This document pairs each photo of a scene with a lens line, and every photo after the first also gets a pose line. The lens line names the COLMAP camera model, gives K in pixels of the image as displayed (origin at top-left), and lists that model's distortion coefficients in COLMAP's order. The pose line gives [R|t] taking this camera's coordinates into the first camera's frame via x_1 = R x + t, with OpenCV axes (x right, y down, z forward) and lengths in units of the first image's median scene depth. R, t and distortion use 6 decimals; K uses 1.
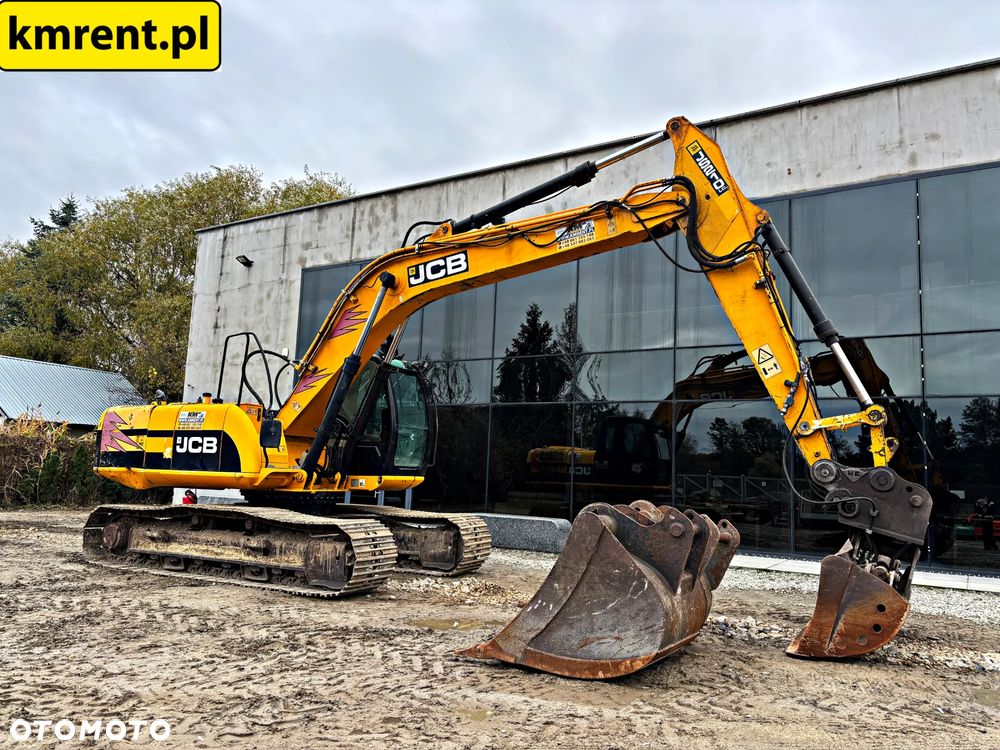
lens RADIAL K [[748.6, 0, 507.1], [0, 748.6, 372.6], [0, 0, 1]] dist [0.056797, -0.062152]
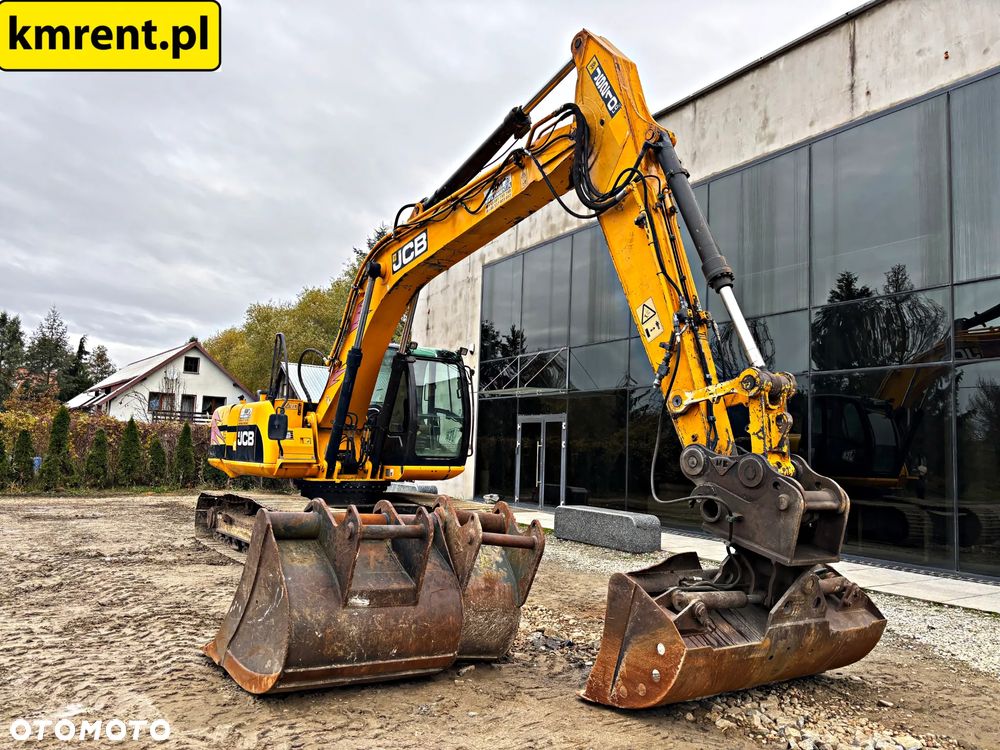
lens RADIAL K [[747.7, 0, 499.6], [0, 747.7, 378.5], [0, 0, 1]] dist [0.054922, -0.060081]
pose [[0.888740, -0.053002, -0.455337, 0.448064], [0.063094, 0.997983, 0.006983, 0.024601], [0.454048, -0.034935, 0.890292, 0.191217]]
